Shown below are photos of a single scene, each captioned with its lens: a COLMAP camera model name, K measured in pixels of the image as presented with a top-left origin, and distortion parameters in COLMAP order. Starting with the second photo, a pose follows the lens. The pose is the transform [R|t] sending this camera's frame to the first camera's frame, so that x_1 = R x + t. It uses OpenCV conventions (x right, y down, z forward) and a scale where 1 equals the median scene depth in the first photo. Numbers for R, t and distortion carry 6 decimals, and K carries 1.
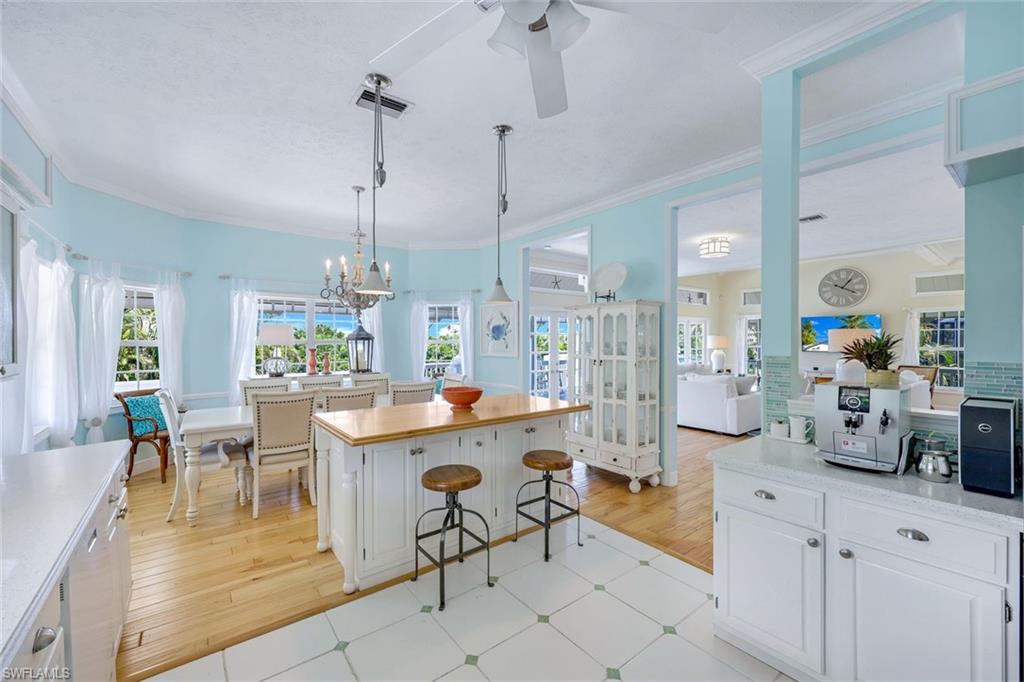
lens RADIAL K [[410.9, 0, 512.0], [0, 410.9, 341.0], [0, 0, 1]] dist [0.000127, -0.000131]
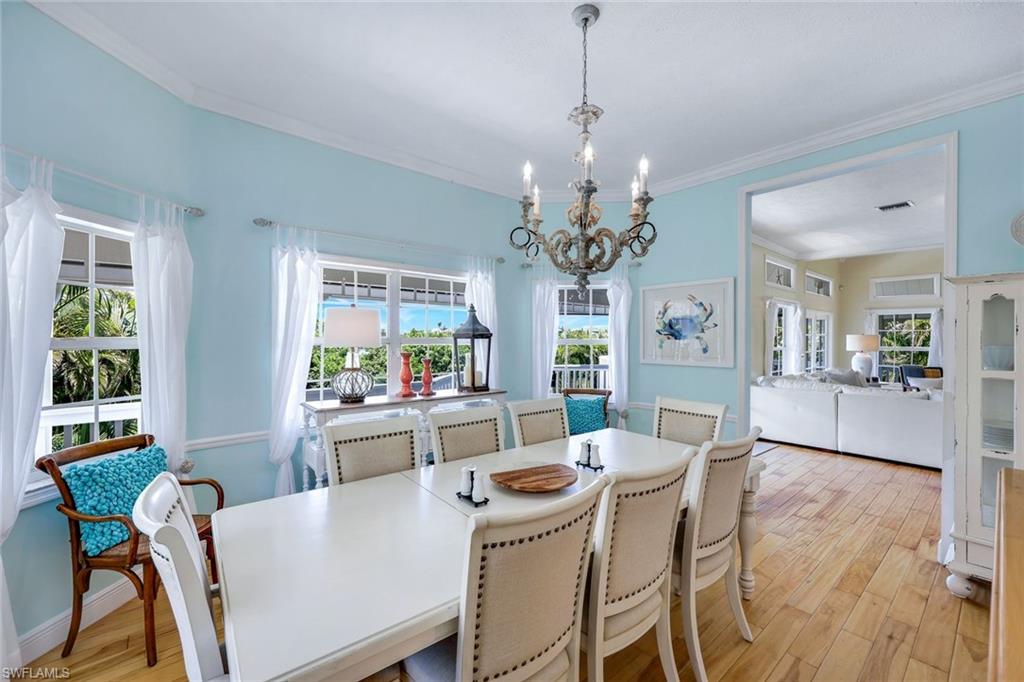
lens RADIAL K [[404.3, 0, 506.5], [0, 404.3, 338.7], [0, 0, 1]] dist [-0.000303, 0.000141]
pose [[0.999410, 0.005950, 0.033838, -0.368076], [-0.005977, 0.999982, 0.000700, -0.002751], [-0.033833, -0.000902, 0.999427, 0.421367]]
